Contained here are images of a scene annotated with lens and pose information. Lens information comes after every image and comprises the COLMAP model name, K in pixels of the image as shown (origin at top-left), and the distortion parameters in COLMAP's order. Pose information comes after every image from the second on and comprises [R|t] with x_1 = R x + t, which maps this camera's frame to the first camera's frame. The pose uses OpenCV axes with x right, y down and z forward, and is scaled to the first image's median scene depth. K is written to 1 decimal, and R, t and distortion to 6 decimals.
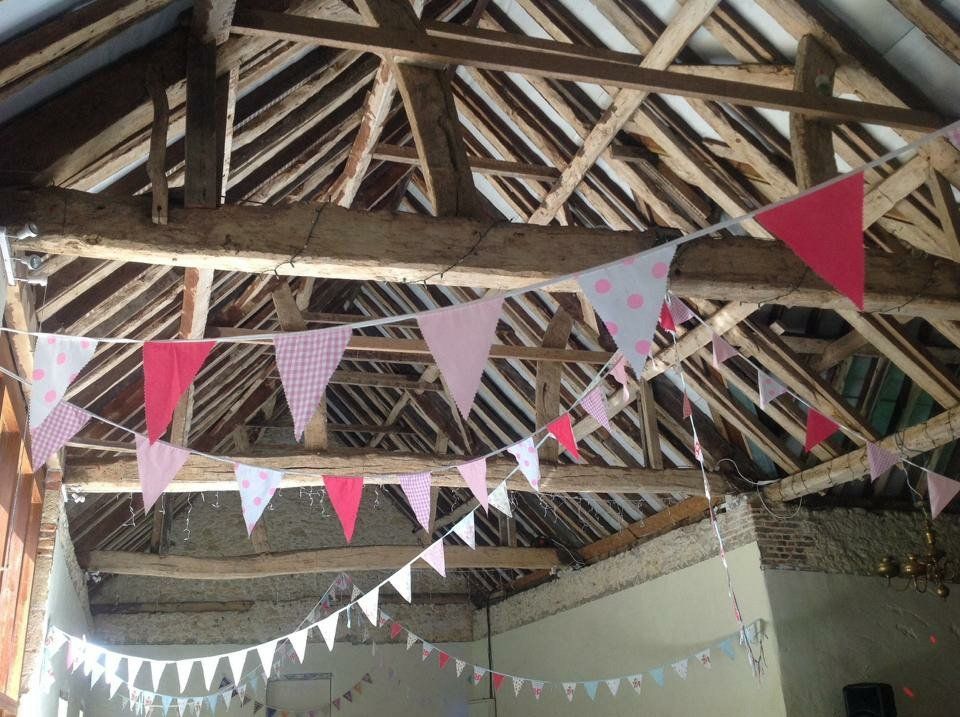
lens RADIAL K [[928.8, 0, 454.1], [0, 928.8, 328.0], [0, 0, 1]] dist [0.336598, -0.889573]
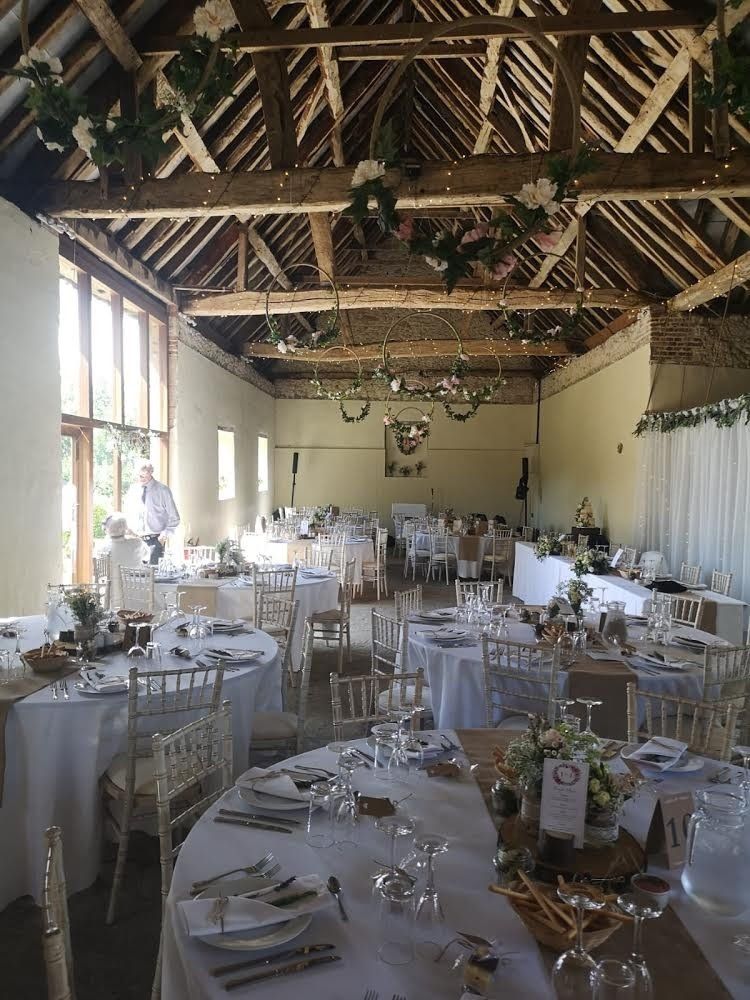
lens RADIAL K [[899.5, 0, 375.0], [0, 899.5, 500.0], [0, 0, 1]] dist [0.010900, 0.013684]
pose [[0.917711, 0.072002, -0.390668, 0.463879], [0.103352, 0.906294, 0.409816, -0.127703], [0.383568, -0.416469, 0.824275, -0.257256]]
